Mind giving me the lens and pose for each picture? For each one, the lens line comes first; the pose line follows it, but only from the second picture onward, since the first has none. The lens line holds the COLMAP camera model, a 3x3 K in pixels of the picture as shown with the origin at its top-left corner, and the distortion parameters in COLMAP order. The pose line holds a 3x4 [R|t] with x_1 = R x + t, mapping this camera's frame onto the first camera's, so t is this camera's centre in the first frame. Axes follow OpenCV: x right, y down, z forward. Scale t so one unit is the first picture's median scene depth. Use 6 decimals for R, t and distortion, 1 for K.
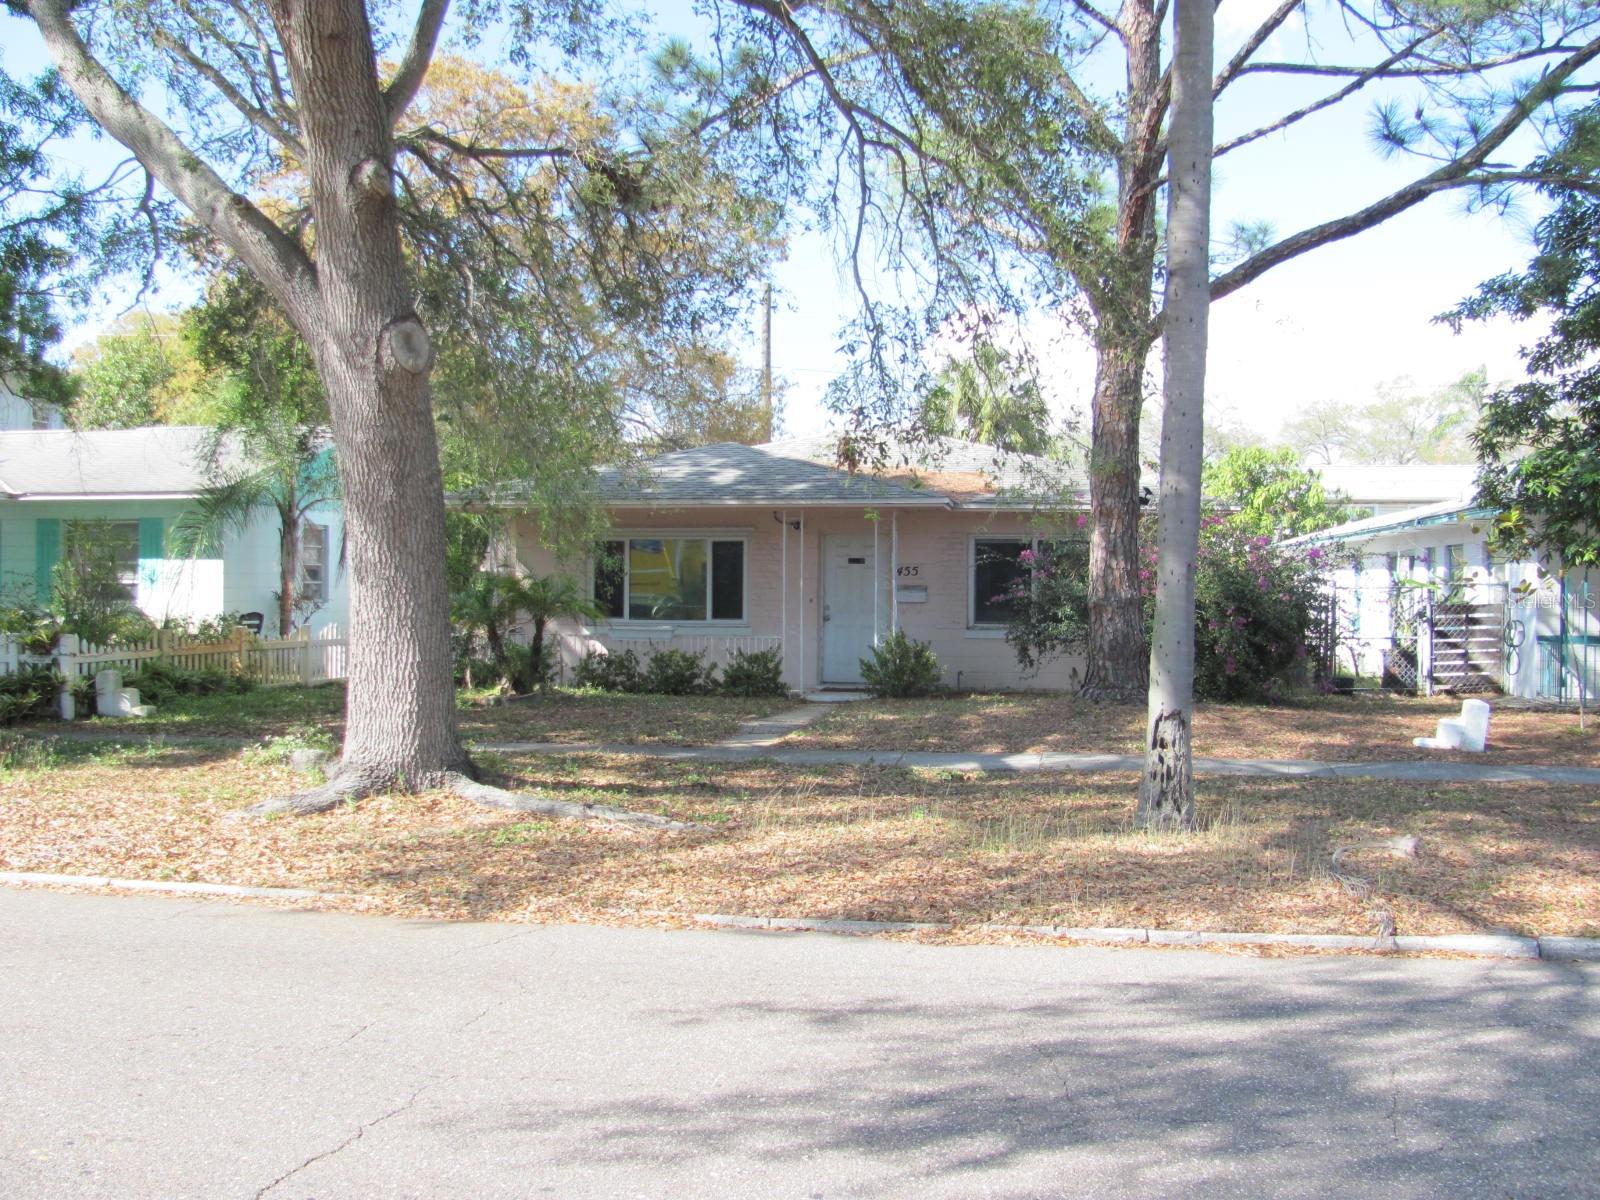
lens RADIAL K [[1655.0, 0, 800.0], [0, 1655.0, 600.0], [0, 0, 1]] dist [-0.237104, 0.312633]
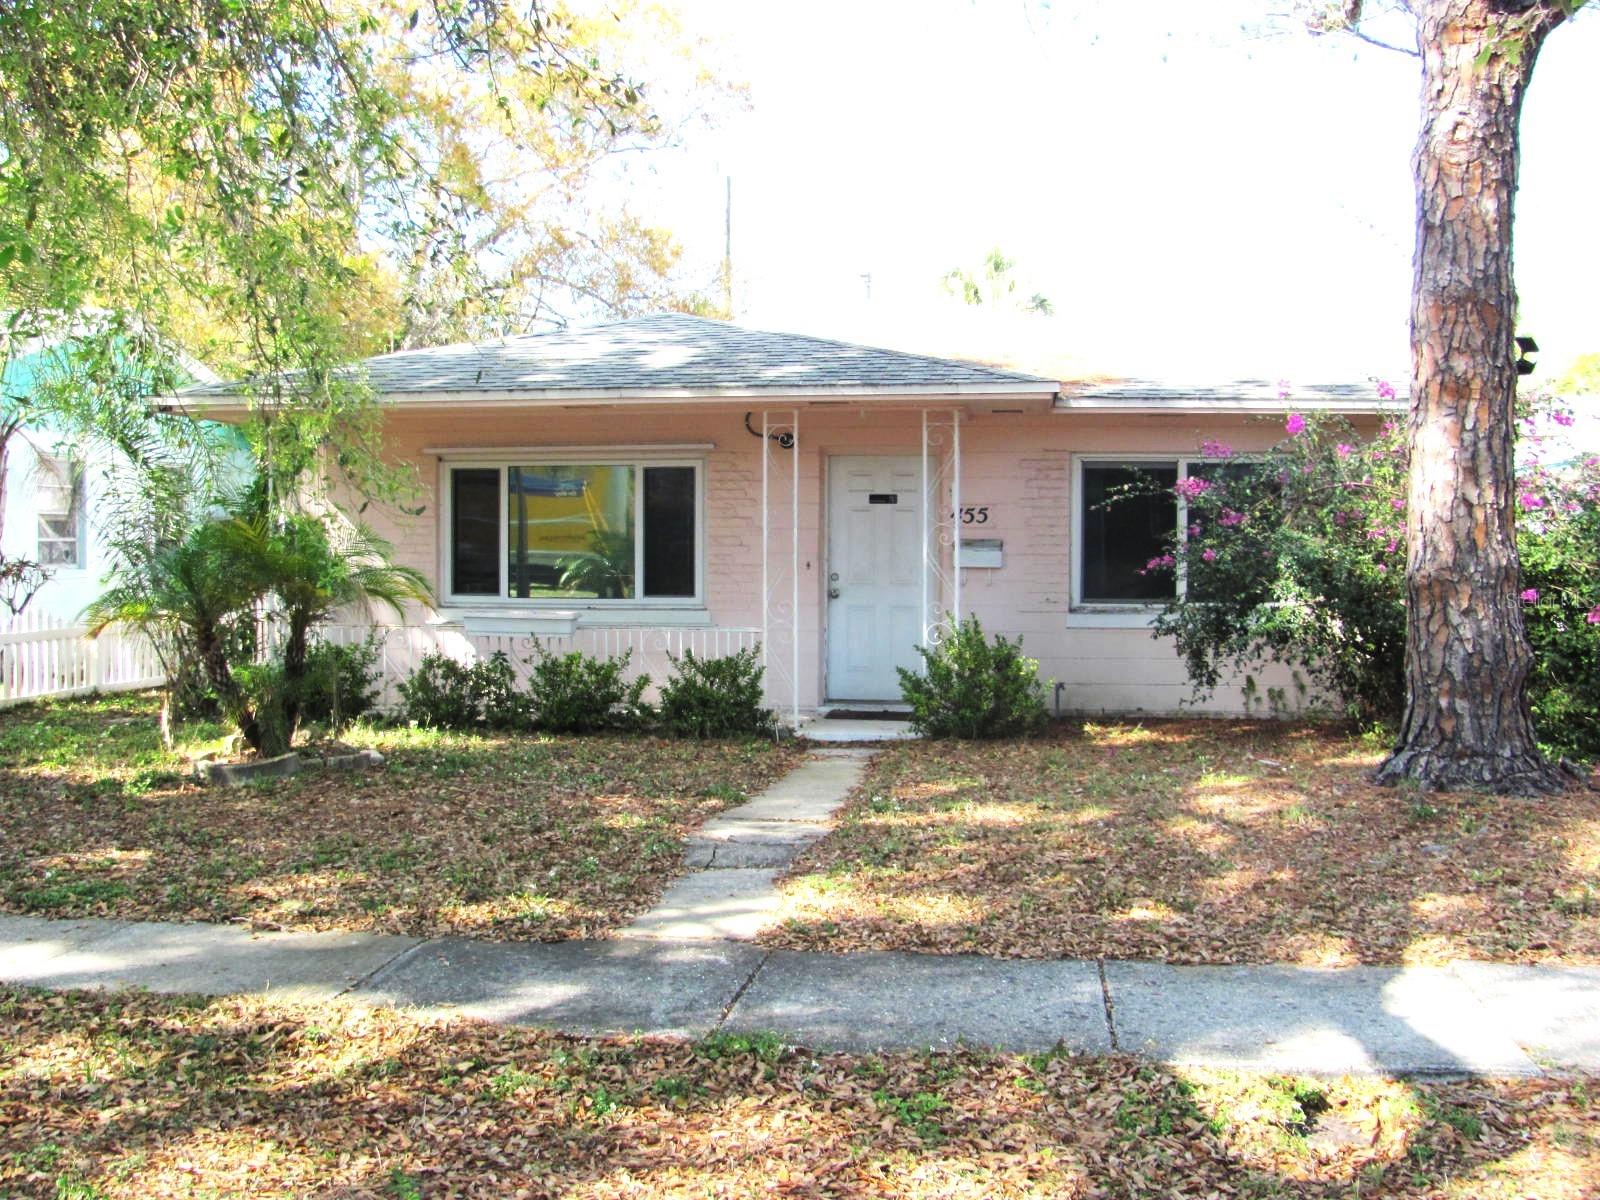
lens RADIAL K [[1655.0, 0, 800.0], [0, 1655.0, 600.0], [0, 0, 1]] dist [-0.237104, 0.312633]
pose [[0.999697, -0.005152, 0.024059, -0.011628], [0.004471, 0.999590, 0.028272, -0.004264], [-0.024195, -0.028156, 0.999311, 0.426083]]
